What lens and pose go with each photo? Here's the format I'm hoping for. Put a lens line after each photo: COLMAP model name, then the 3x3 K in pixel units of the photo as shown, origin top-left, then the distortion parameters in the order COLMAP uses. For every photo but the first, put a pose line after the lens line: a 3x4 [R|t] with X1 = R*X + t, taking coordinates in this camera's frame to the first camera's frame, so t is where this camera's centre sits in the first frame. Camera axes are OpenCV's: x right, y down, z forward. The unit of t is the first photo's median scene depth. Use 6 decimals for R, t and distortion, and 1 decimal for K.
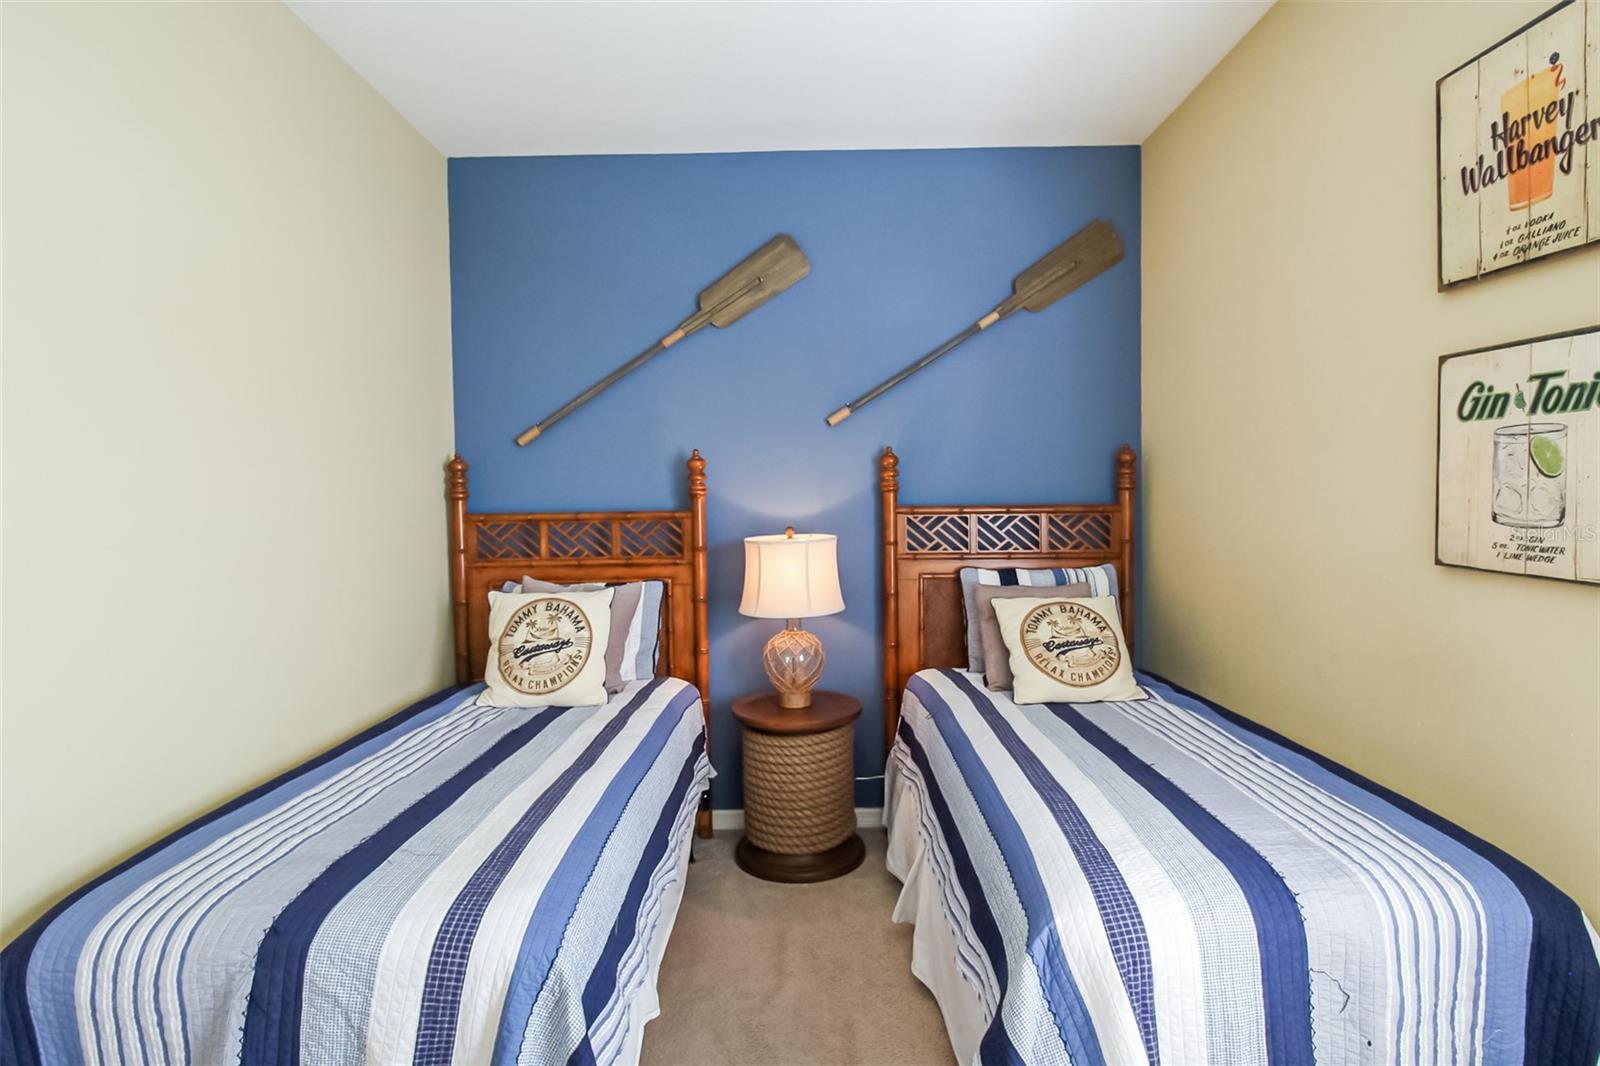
lens RADIAL K [[814.9, 0, 802.8], [0, 814.9, 527.4], [0, 0, 1]] dist [0.001471, -0.015652]
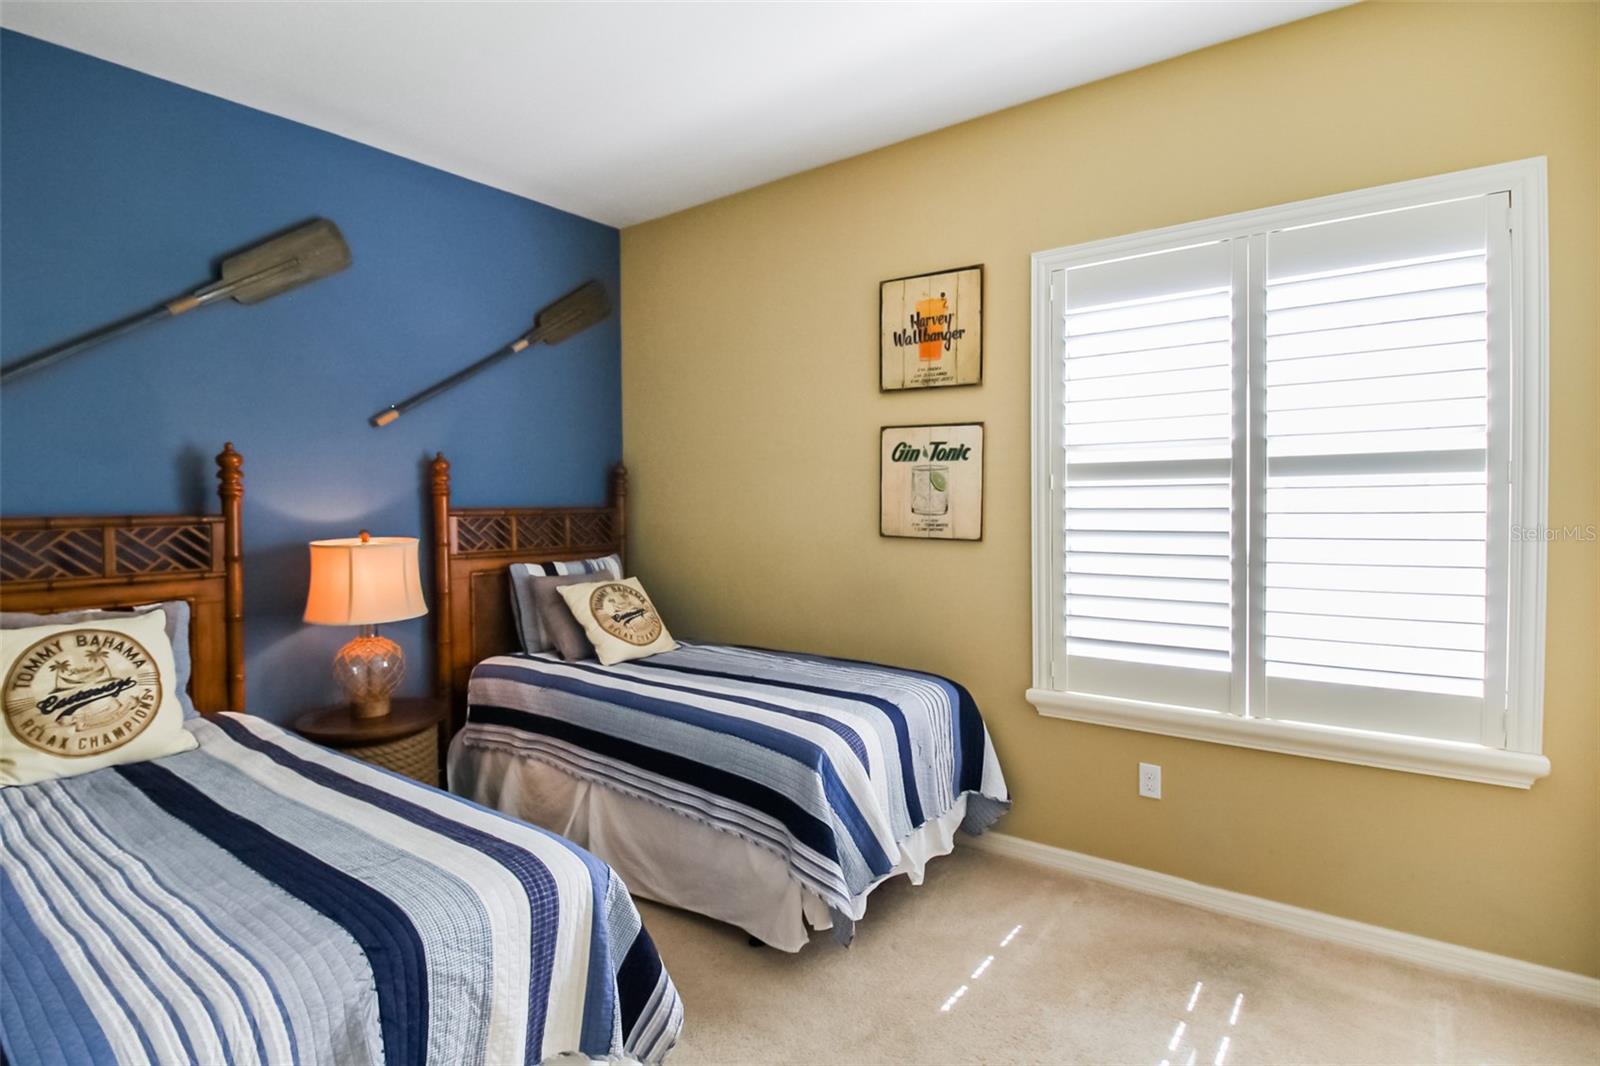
lens RADIAL K [[814.9, 0, 802.8], [0, 814.9, 527.4], [0, 0, 1]] dist [0.001471, -0.015652]
pose [[0.589384, -0.018737, 0.807635, -0.550336], [0.028692, 0.999586, 0.002252, 0.010010], [-0.807343, 0.021845, 0.589678, 0.014969]]
